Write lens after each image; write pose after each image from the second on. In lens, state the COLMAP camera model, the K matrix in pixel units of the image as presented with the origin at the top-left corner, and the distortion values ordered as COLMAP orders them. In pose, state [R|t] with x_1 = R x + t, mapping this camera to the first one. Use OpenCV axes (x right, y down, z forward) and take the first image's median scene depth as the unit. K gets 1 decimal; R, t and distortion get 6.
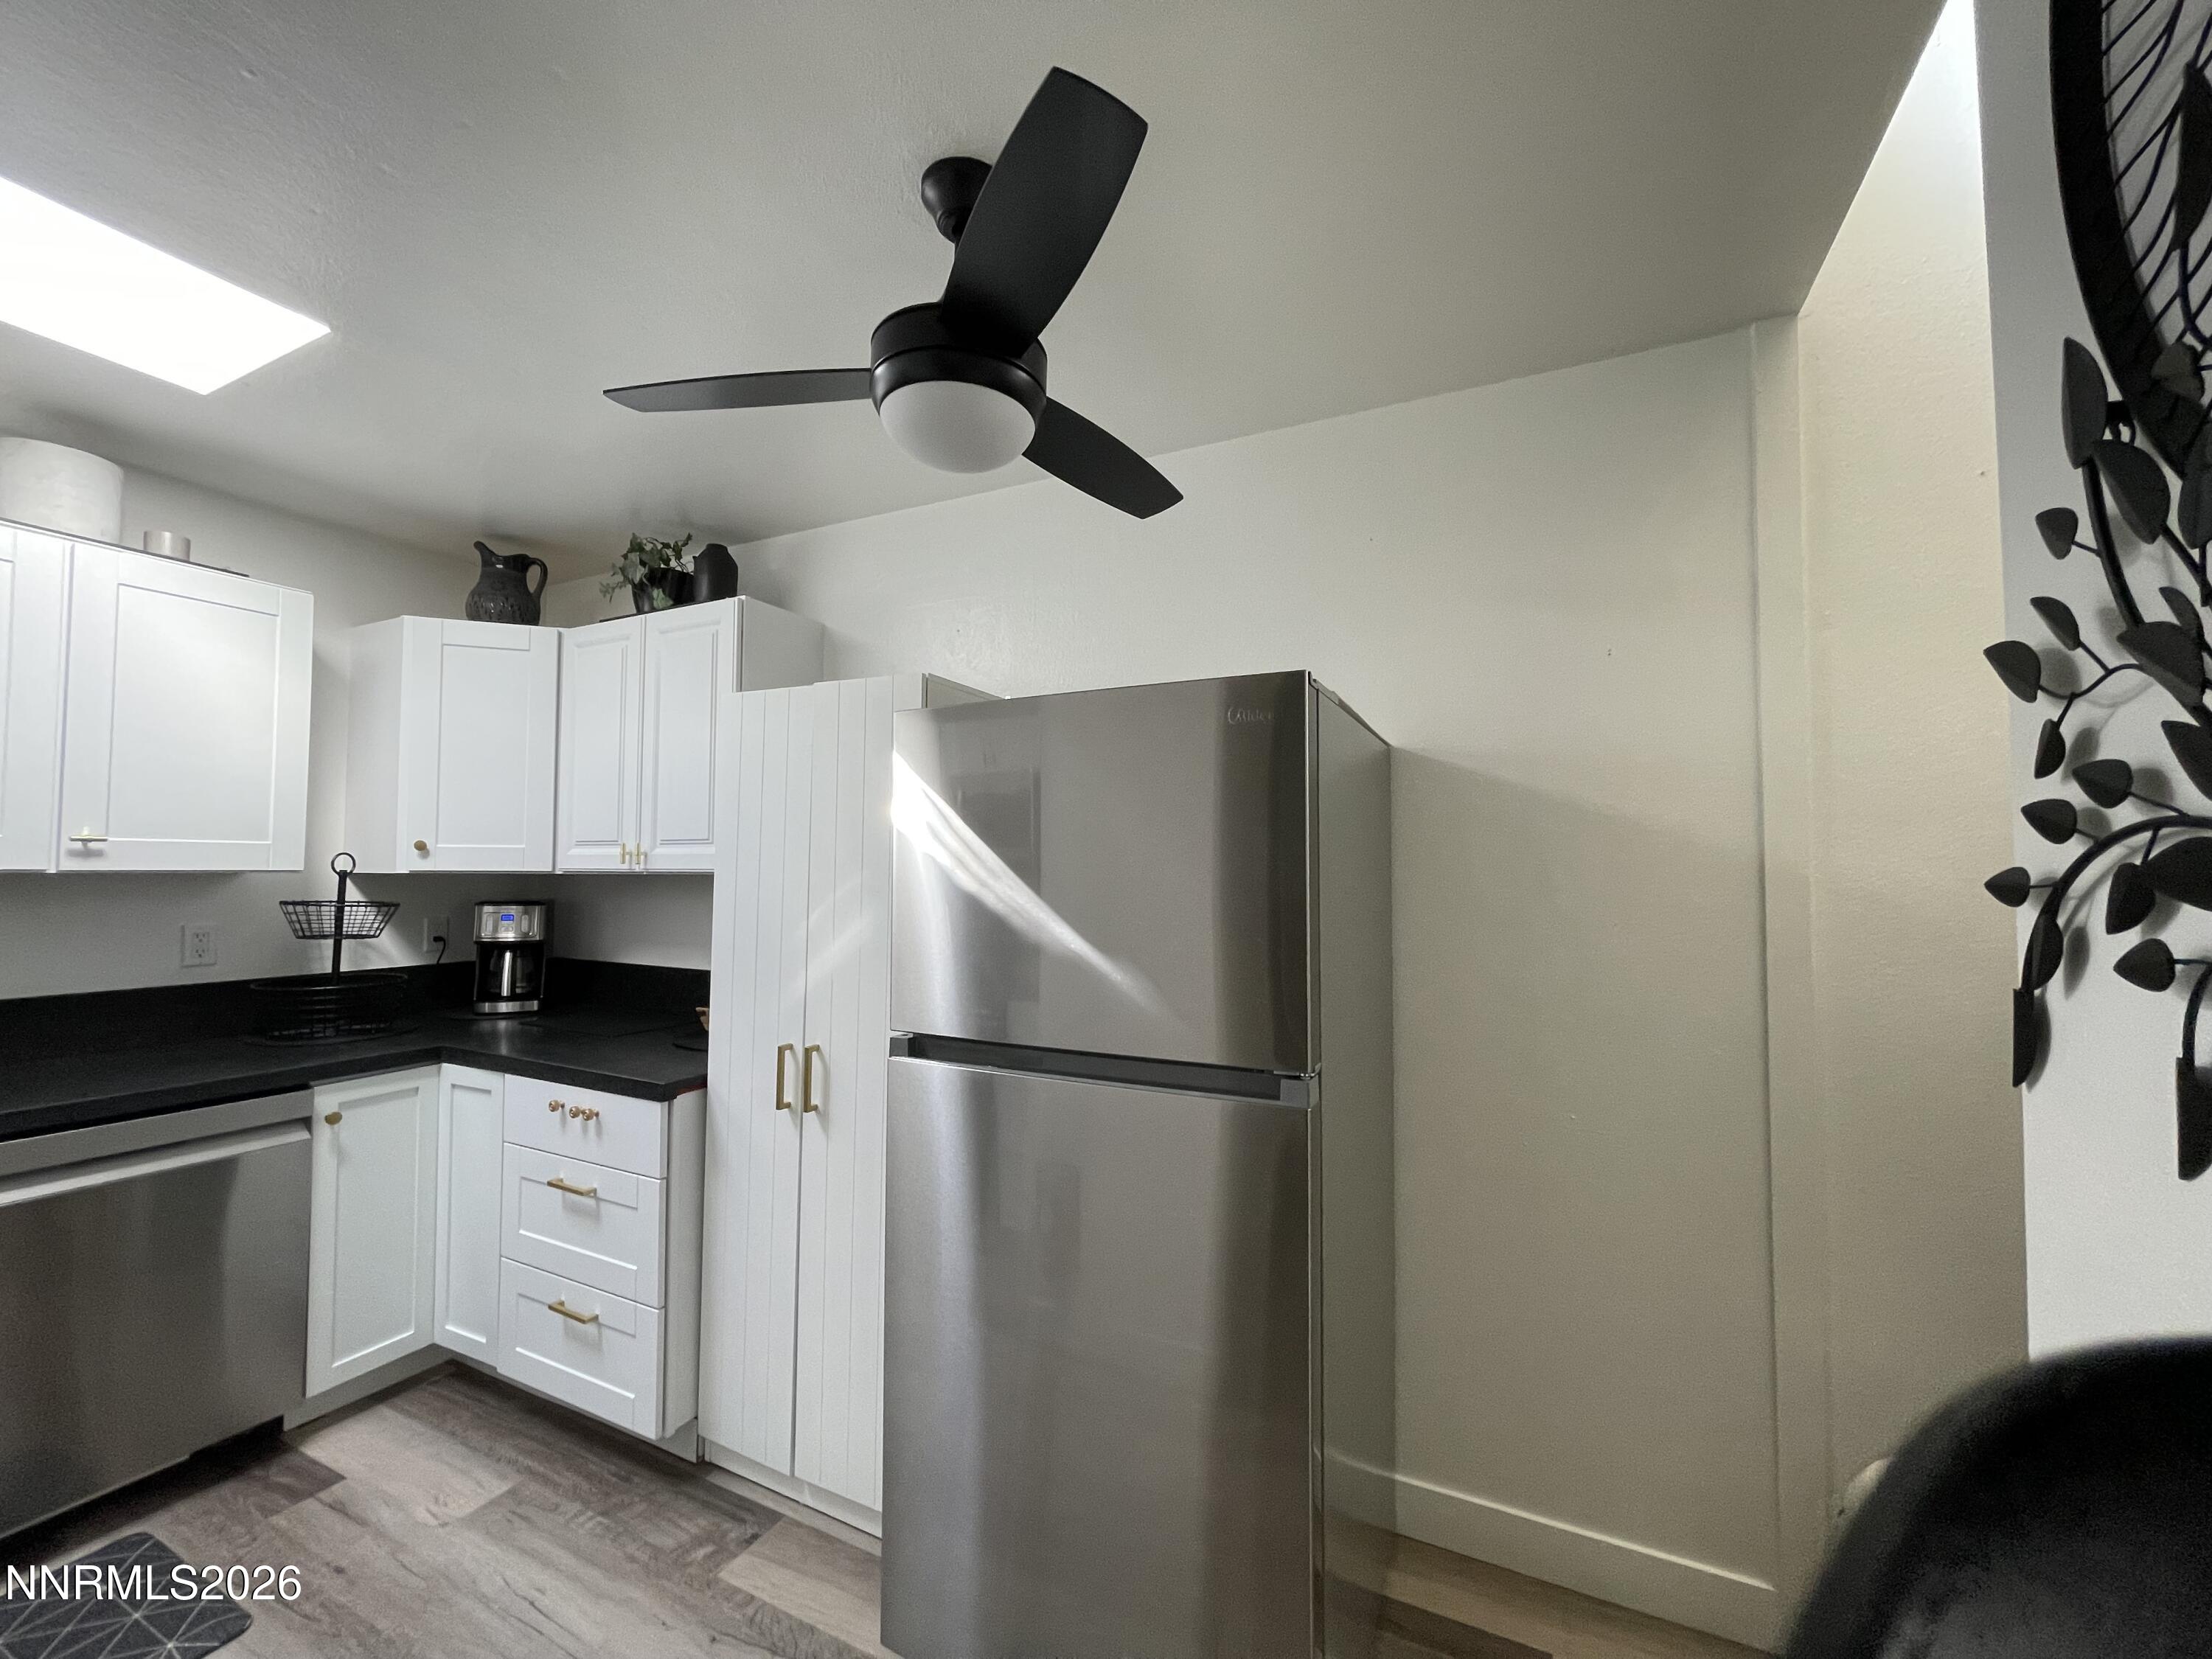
lens RADIAL K [[890.6, 0, 1096.5], [0, 890.6, 840.9], [0, 0, 1]] dist [-0.003237, 0.003438]
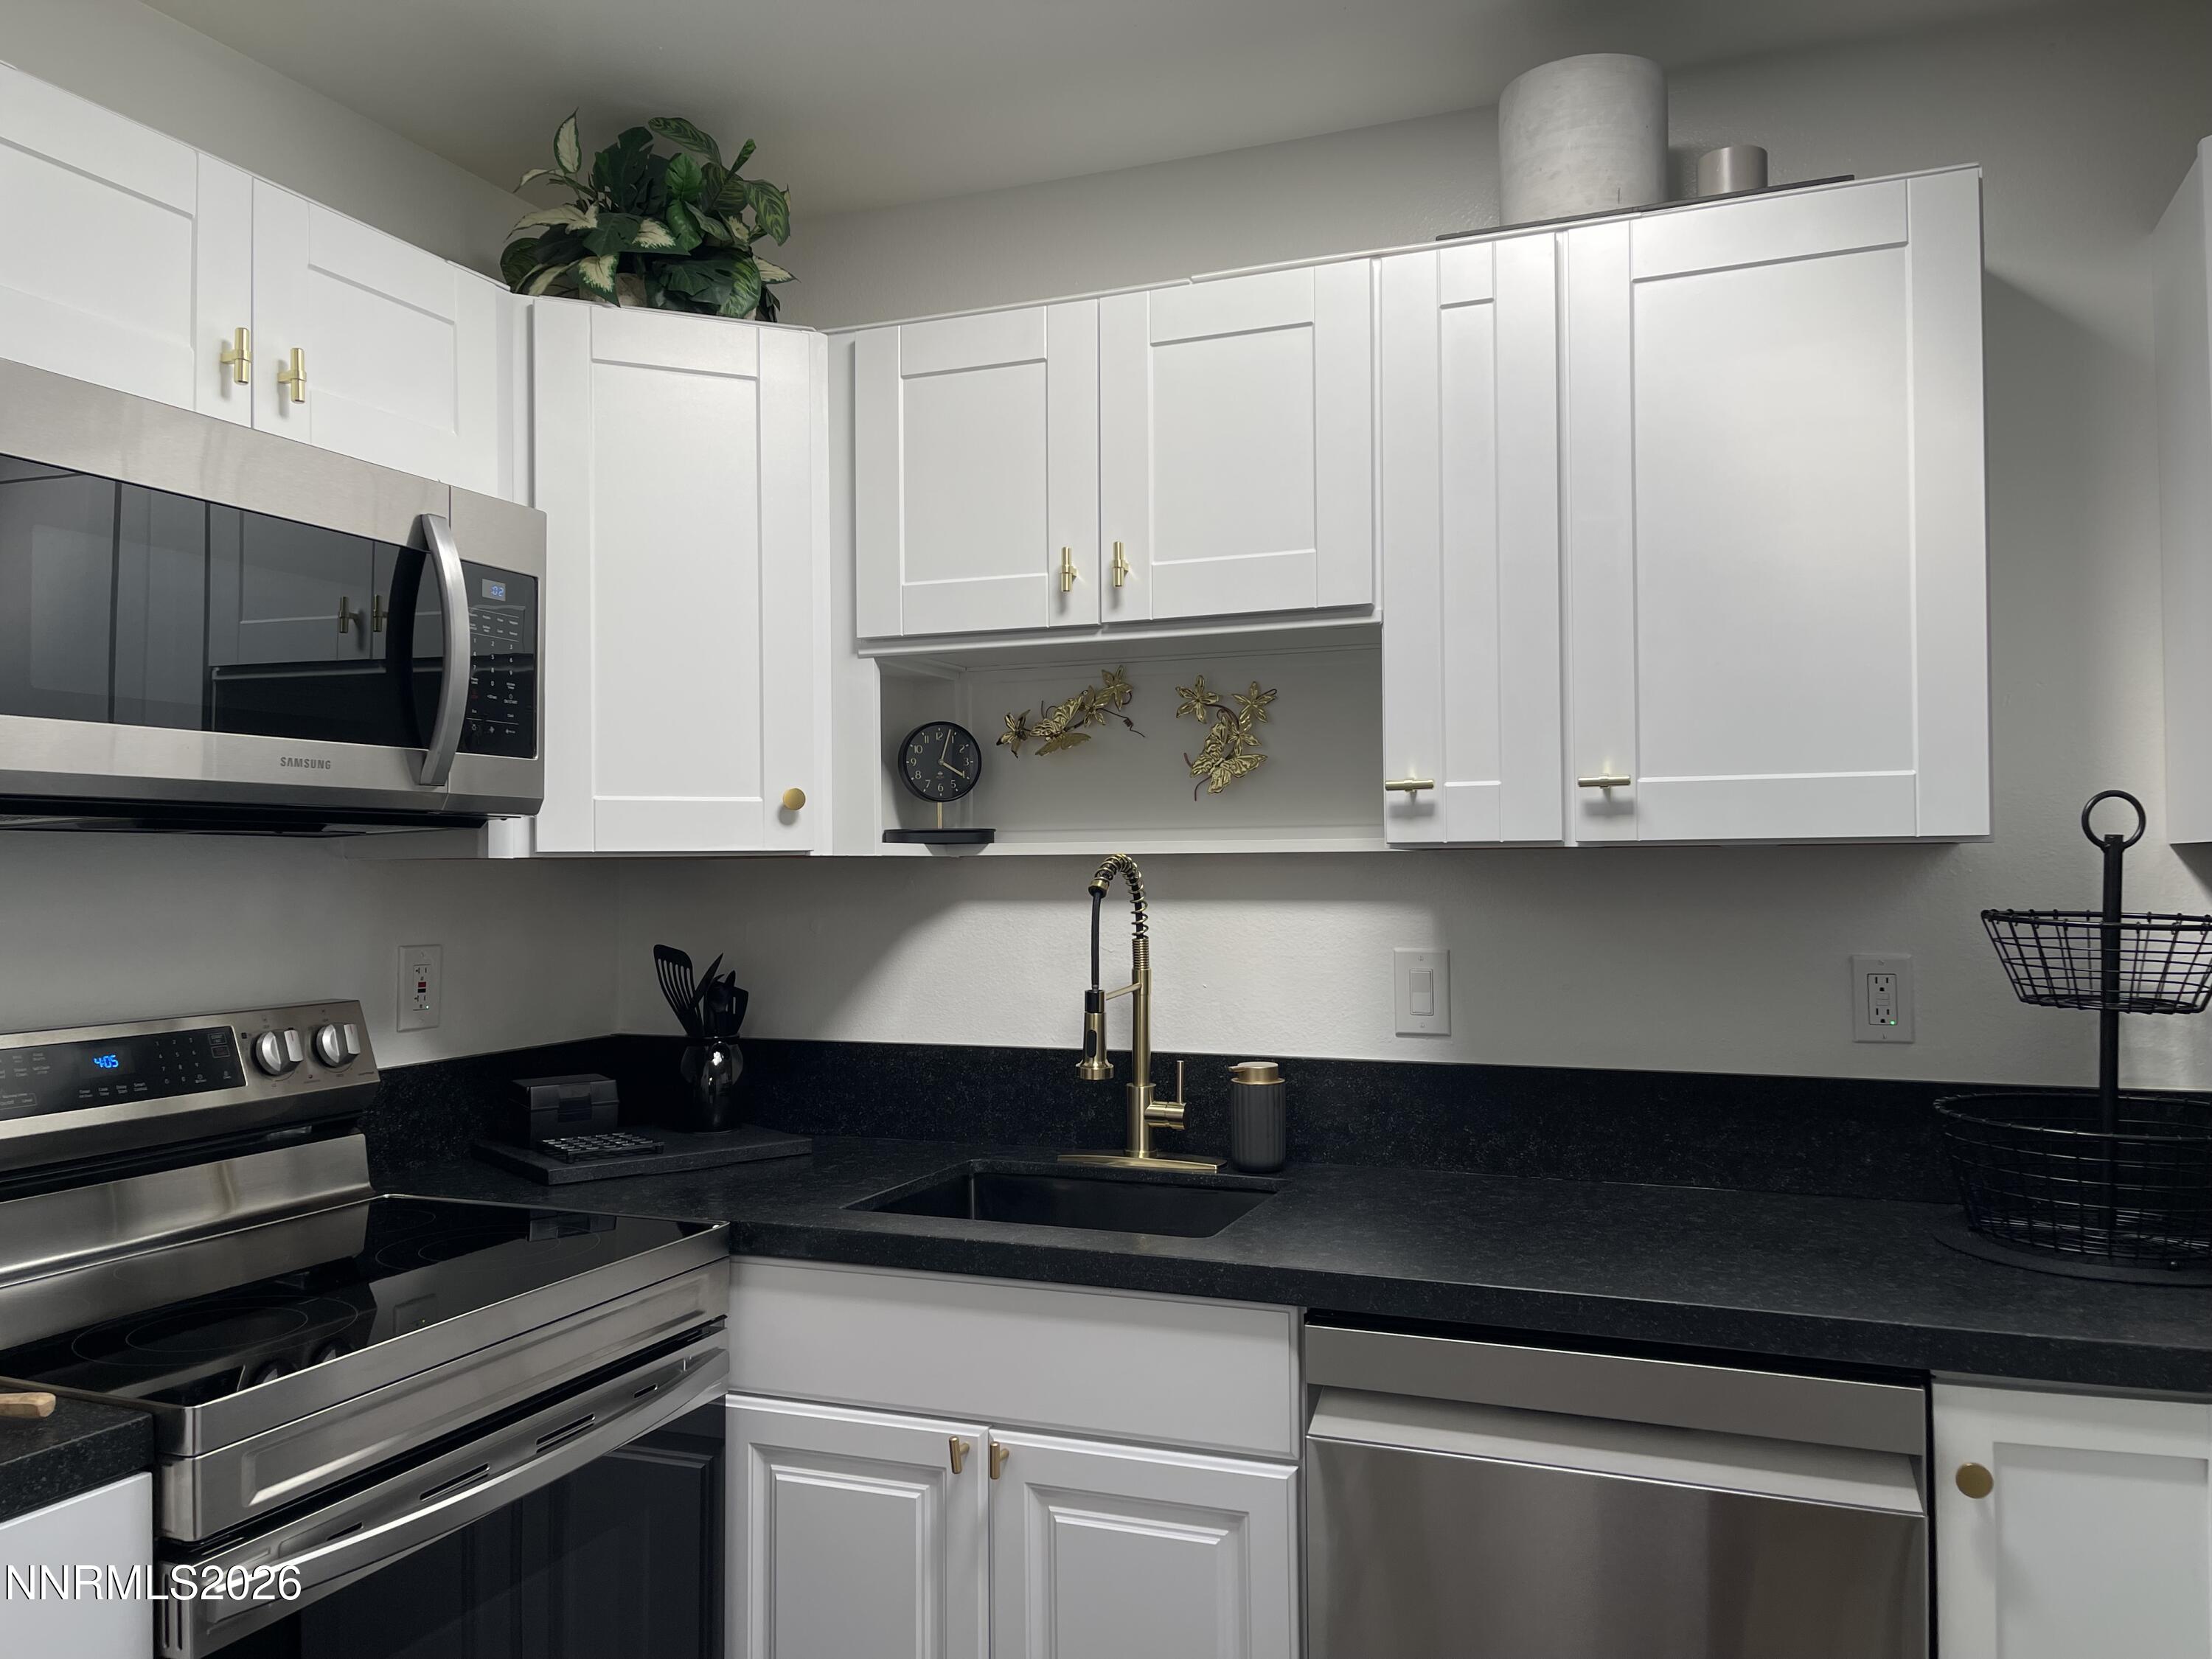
lens RADIAL K [[1697.4, 0, 1106.0], [0, 1697.4, 829.5], [0, 0, 1]] dist [0.039991, -0.000403]
pose [[0.079936, -0.027706, -0.996415, -0.141441], [0.038607, 0.998950, -0.024679, 0.036392], [0.996052, -0.036496, 0.080922, 0.572289]]
